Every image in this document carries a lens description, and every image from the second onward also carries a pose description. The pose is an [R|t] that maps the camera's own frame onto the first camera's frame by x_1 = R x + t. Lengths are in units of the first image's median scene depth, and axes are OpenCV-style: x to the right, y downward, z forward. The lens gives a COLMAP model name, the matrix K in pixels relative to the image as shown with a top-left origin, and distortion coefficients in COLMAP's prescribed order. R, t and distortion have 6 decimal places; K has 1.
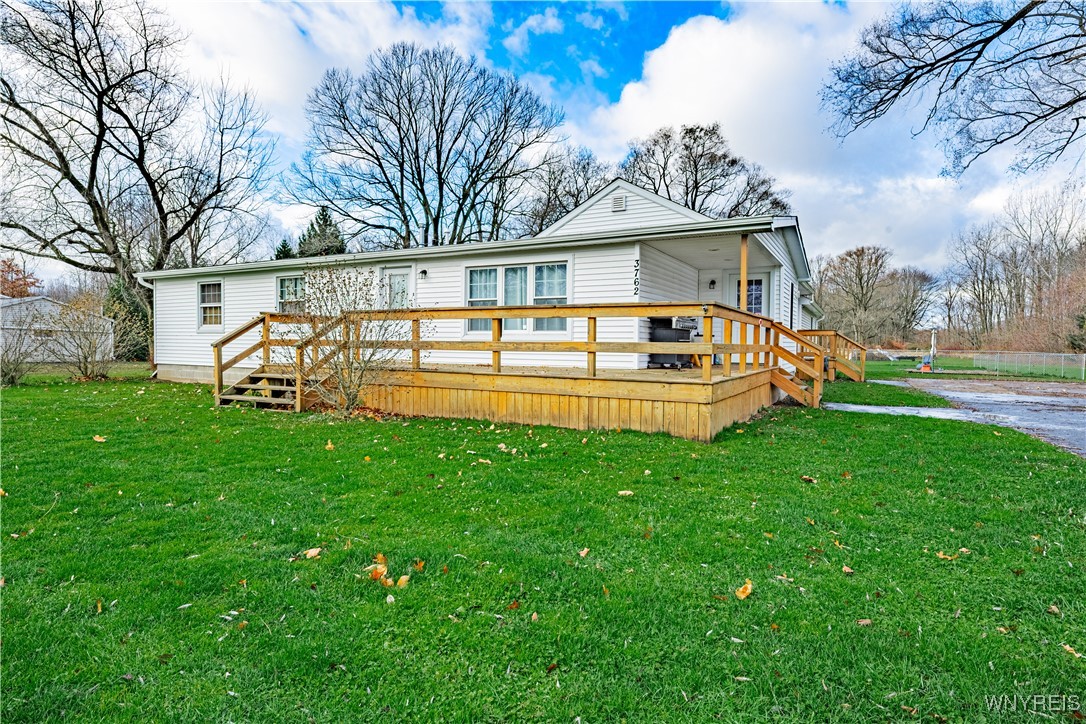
lens RADIAL K [[579.9, 0, 546.2], [0, 579.9, 357.0], [0, 0, 1]] dist [-0.003211, 0.001022]
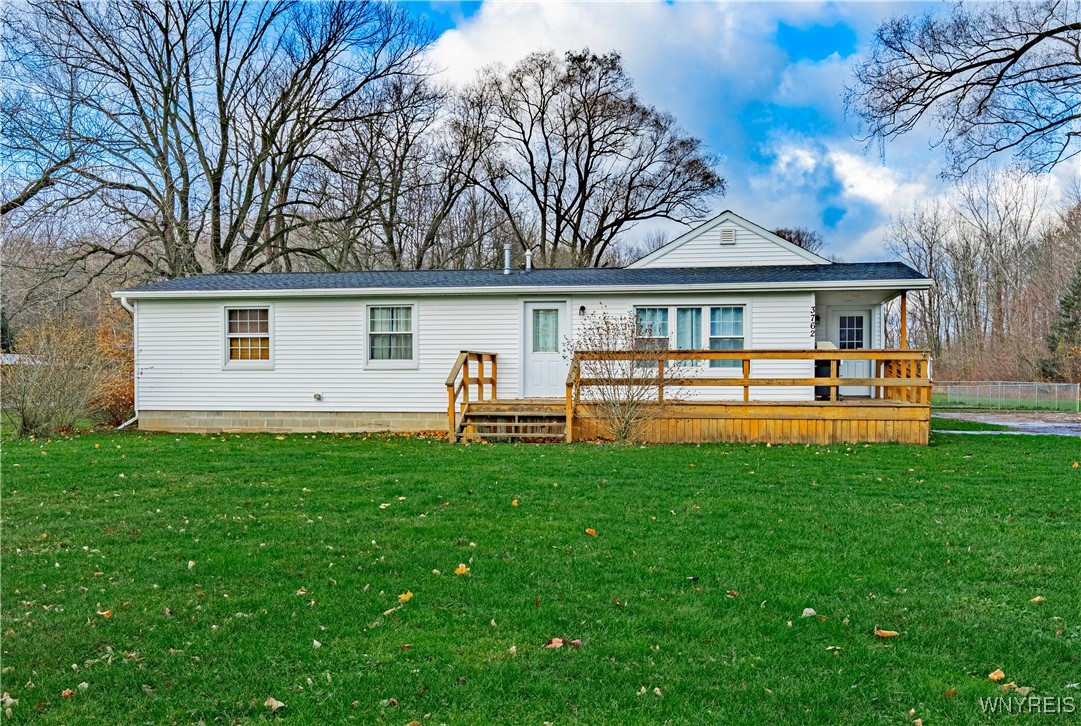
lens RADIAL K [[1047.2, 0, 559.5], [0, 1047.2, 366.3], [0, 0, 1]] dist [0.011298, -0.010507]
pose [[0.948365, -0.006832, 0.317109, -0.637793], [0.016734, 0.999453, -0.028514, 0.002492], [-0.316741, 0.032348, 0.947960, -0.532854]]
